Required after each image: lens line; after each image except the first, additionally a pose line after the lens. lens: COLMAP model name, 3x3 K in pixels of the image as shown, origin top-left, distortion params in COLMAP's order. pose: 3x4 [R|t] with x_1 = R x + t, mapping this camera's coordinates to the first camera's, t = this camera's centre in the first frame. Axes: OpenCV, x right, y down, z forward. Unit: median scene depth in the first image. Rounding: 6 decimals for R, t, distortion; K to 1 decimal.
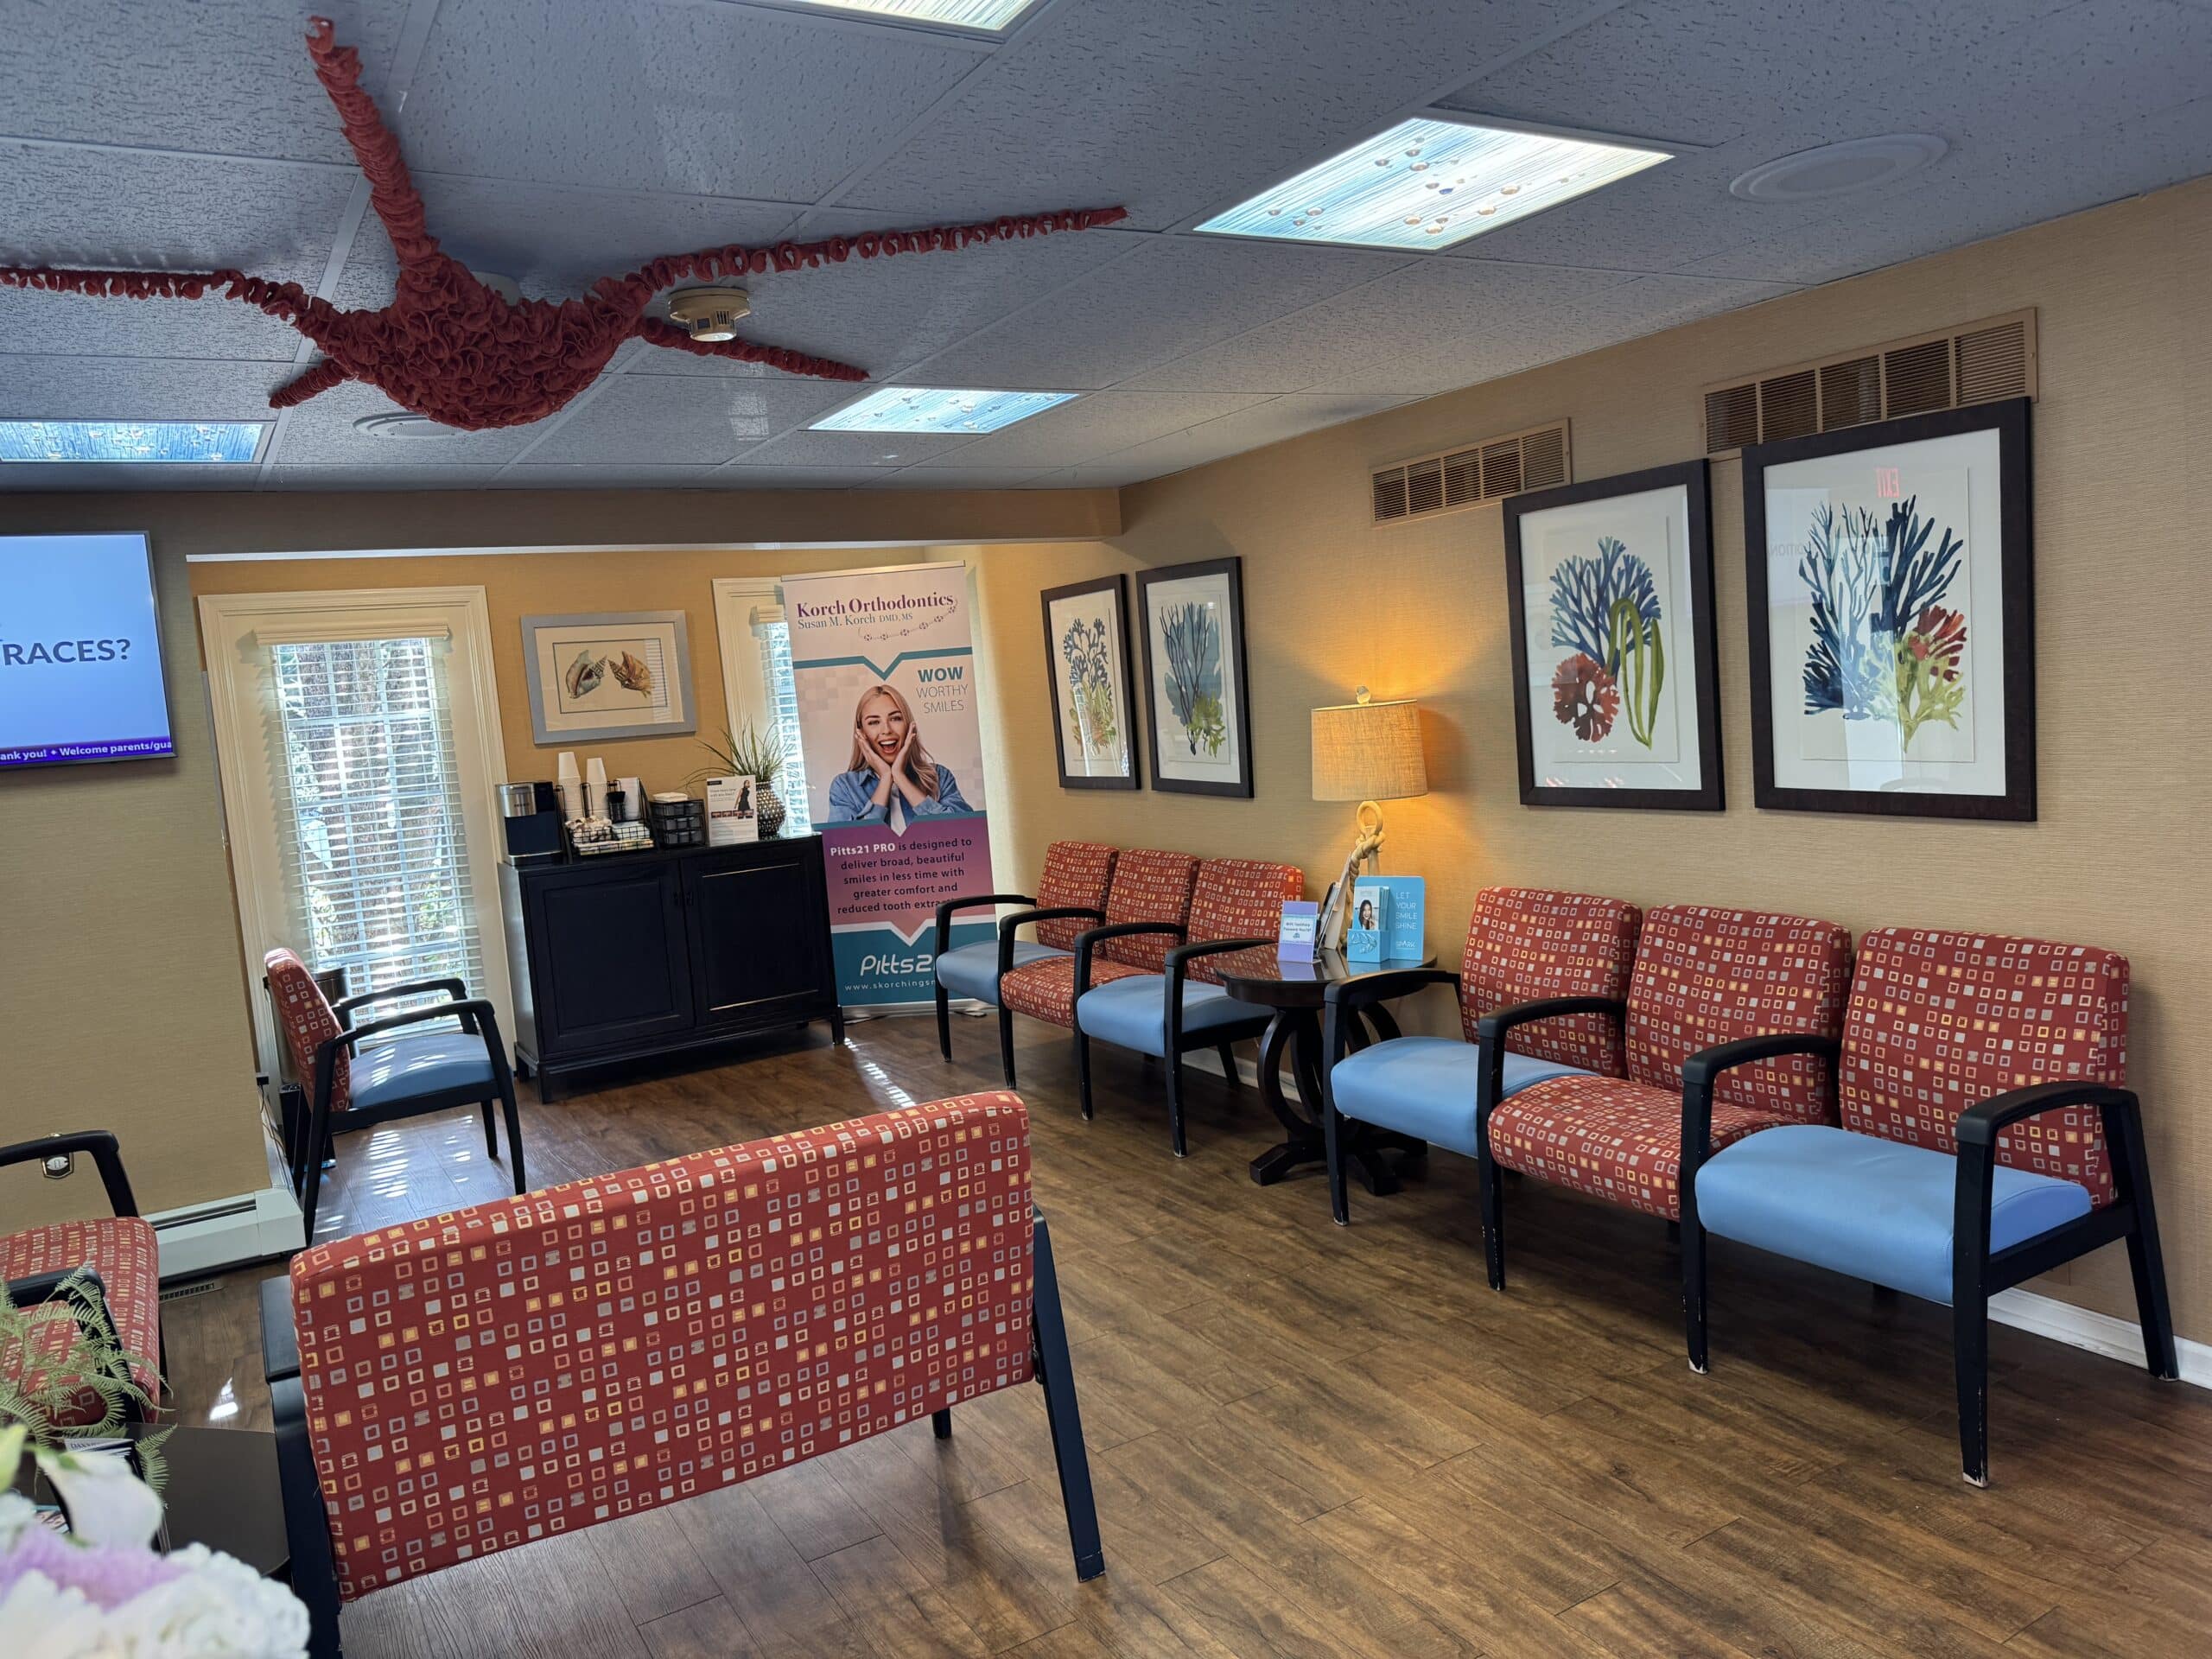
lens RADIAL K [[1581.7, 0, 1161.7], [0, 1581.7, 808.8], [0, 0, 1]] dist [0.046166, -0.078583]
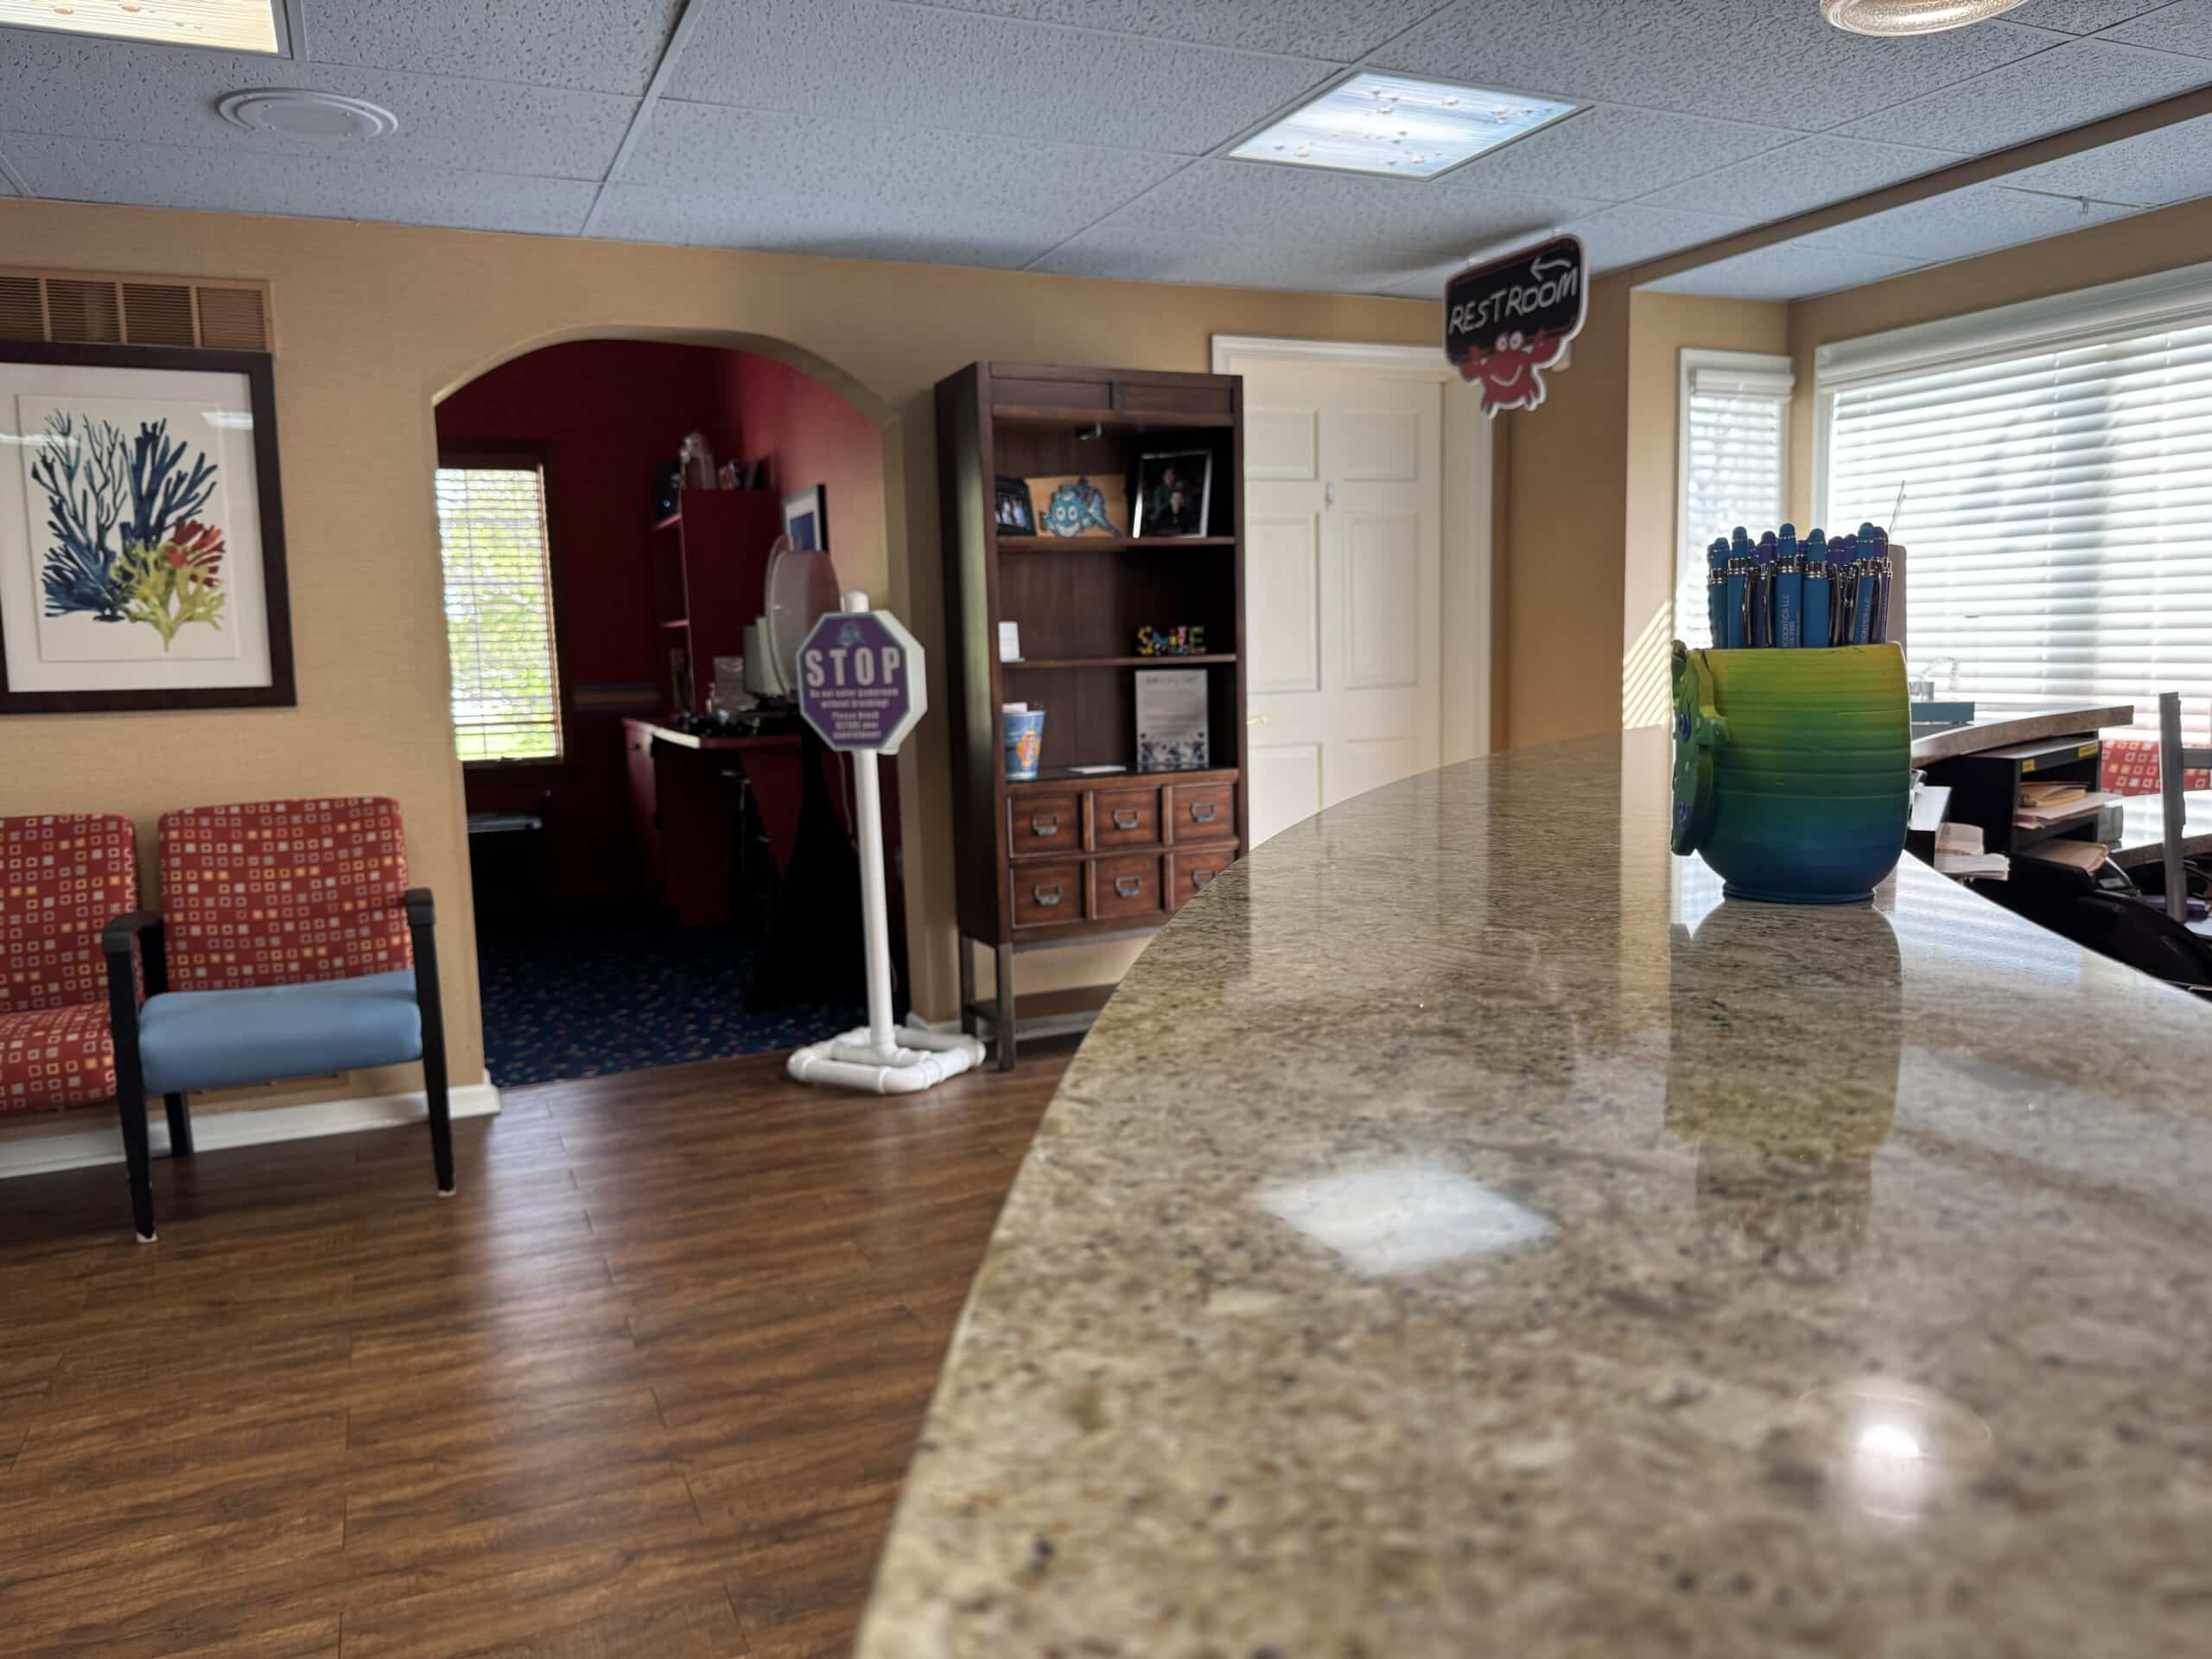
lens RADIAL K [[1581.7, 0, 1091.5], [0, 1581.7, 833.0], [0, 0, 1]] dist [0.046166, -0.078583]
pose [[0.102970, -0.030101, 0.994229, -1.851329], [0.116392, 0.993040, 0.018010, 0.471444], [-0.987851, 0.113866, 0.105757, 0.883725]]
